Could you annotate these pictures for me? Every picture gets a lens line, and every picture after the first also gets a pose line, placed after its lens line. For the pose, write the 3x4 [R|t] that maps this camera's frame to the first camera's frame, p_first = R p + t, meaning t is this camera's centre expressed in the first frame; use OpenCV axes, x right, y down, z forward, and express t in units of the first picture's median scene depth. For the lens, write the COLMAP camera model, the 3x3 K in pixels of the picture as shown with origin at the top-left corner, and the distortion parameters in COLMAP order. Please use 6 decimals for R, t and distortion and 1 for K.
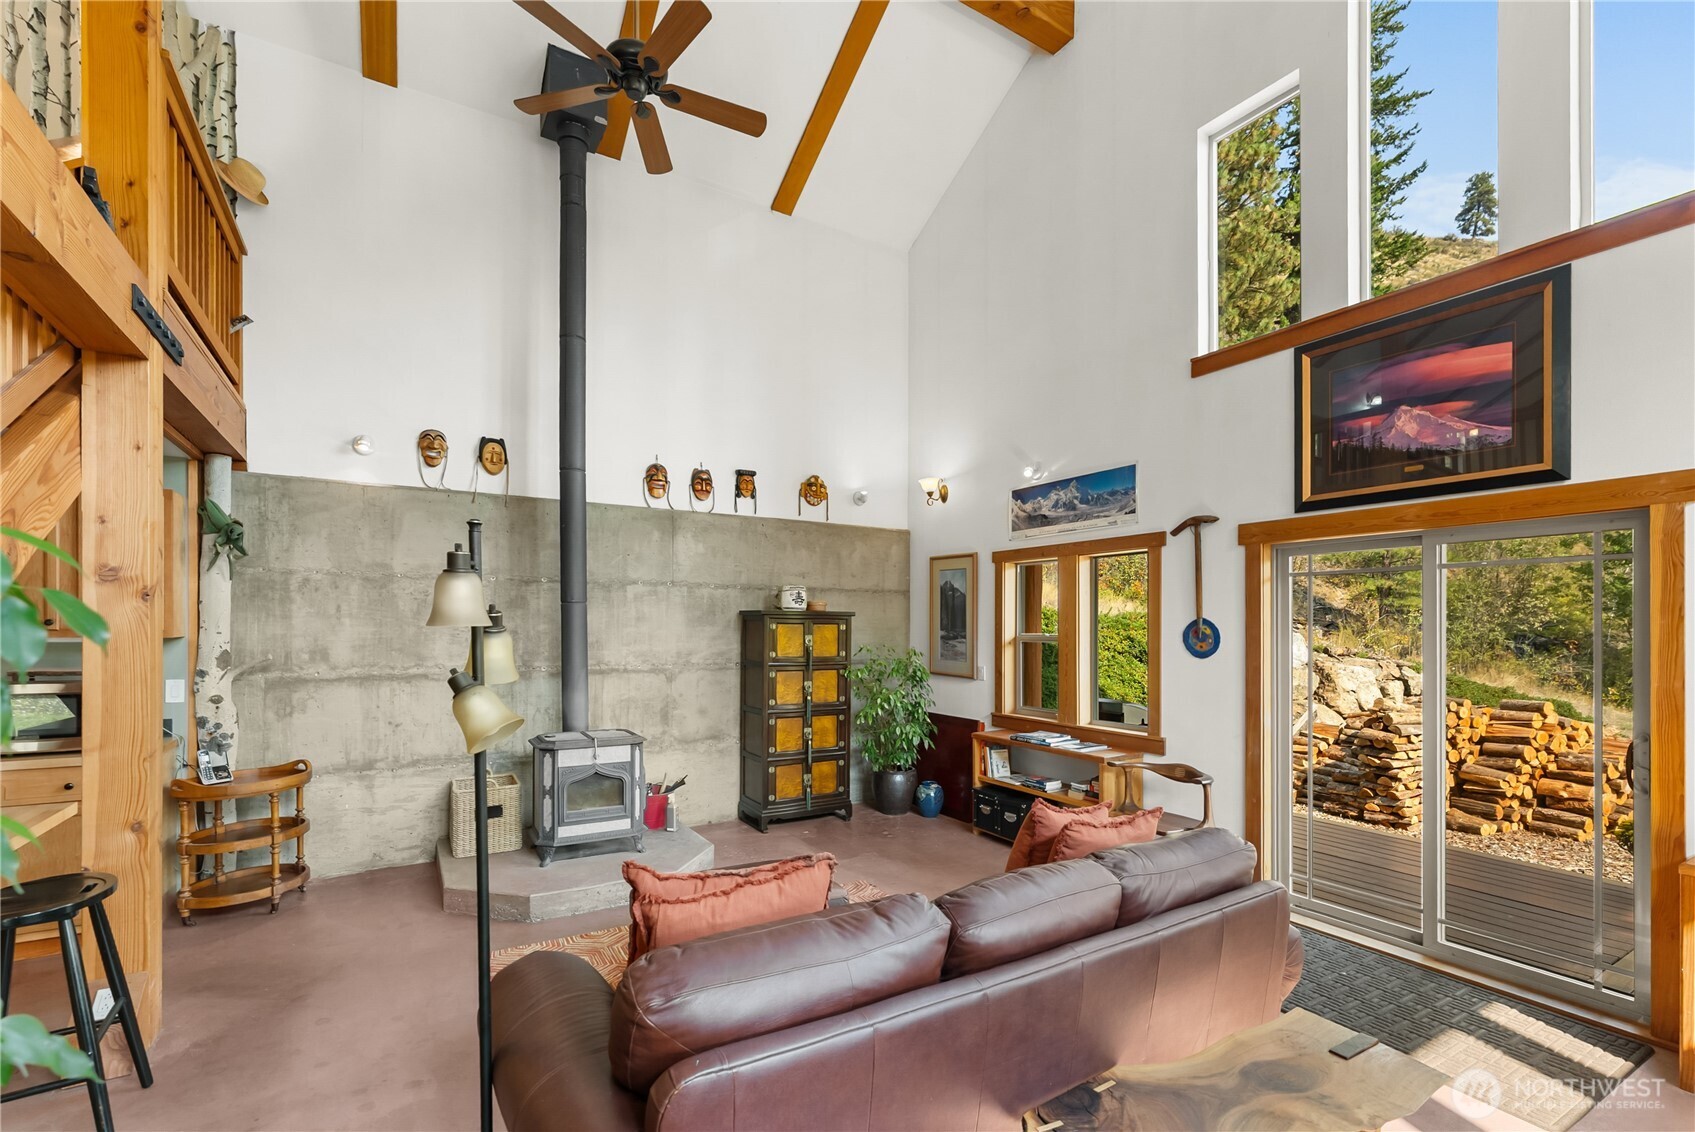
lens RADIAL K [[741.6, 0, 842.1], [0, 741.6, 626.7], [0, 0, 1]] dist [0.001631, 0.000173]
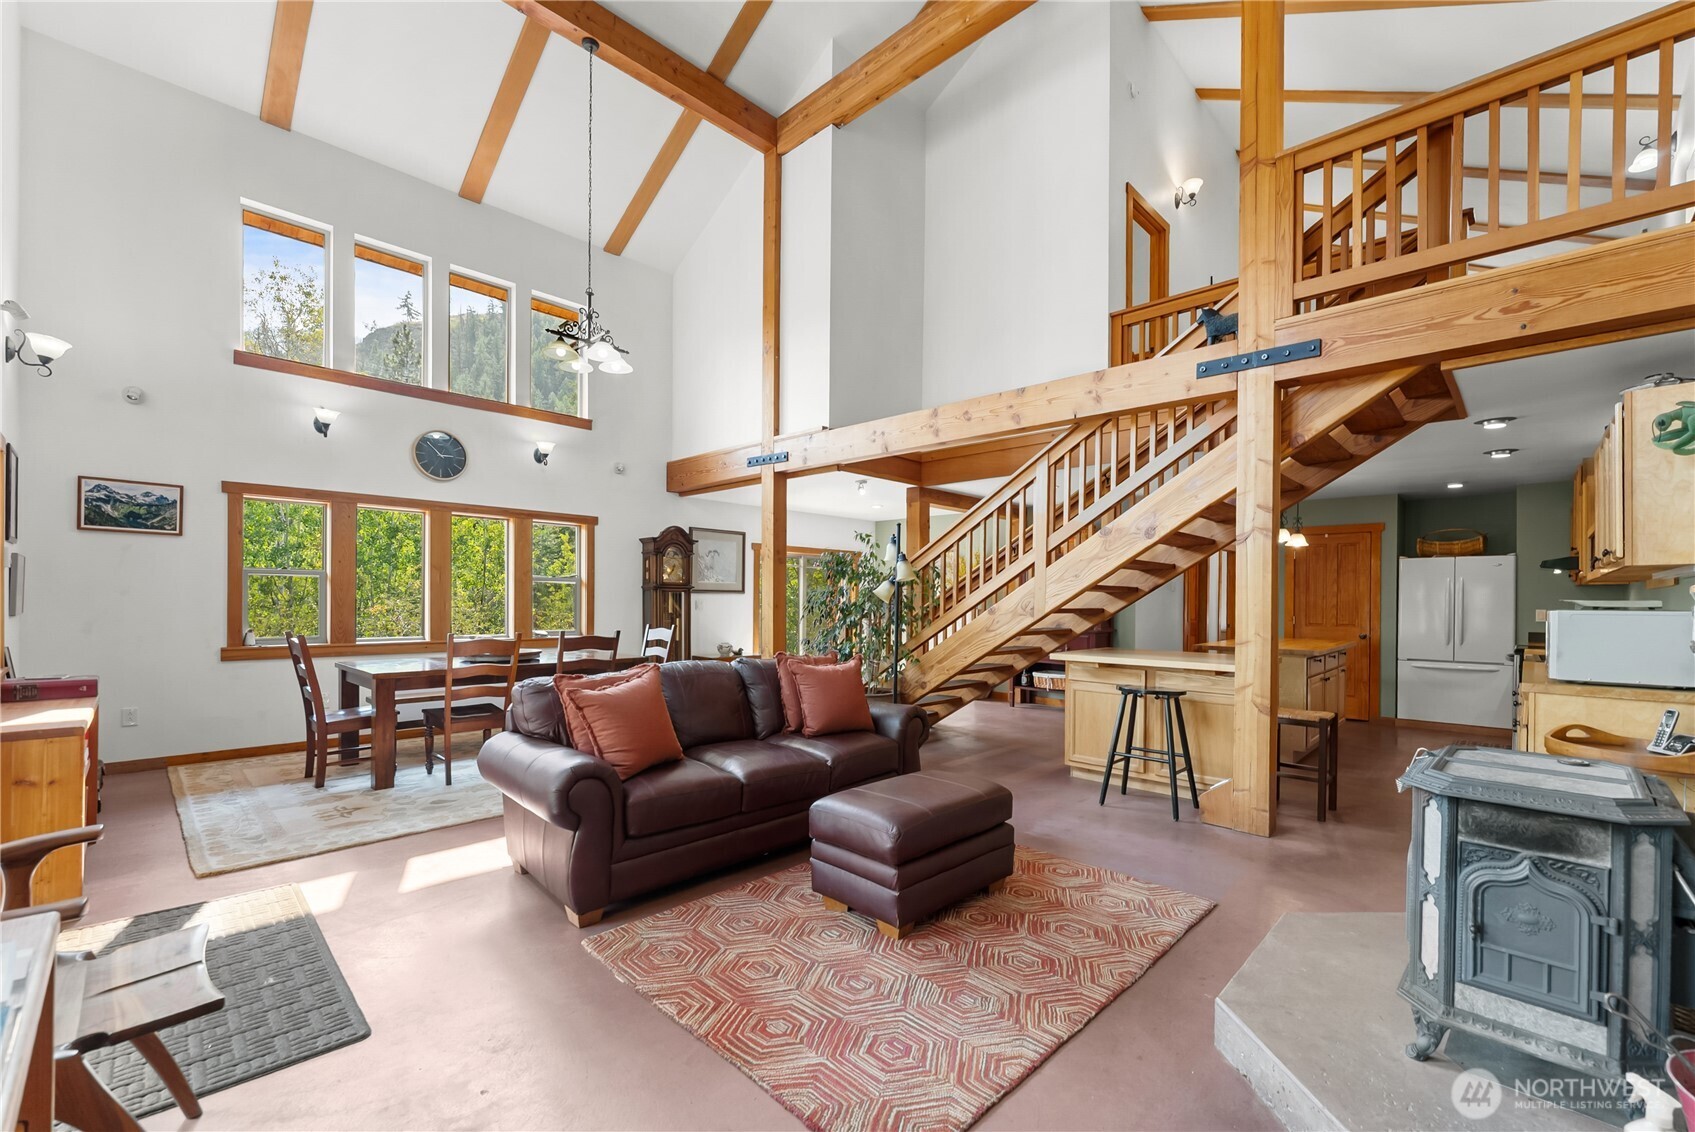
lens RADIAL K [[710.3, 0, 851.8], [0, 710.3, 593.6], [0, 0, 1]] dist [0.003240, 0.000232]
pose [[-0.967503, -0.015296, -0.252395, 0.113938], [-0.013348, 0.999866, -0.009431, 0.046769], [0.252506, -0.005756, -0.967578, 1.082747]]
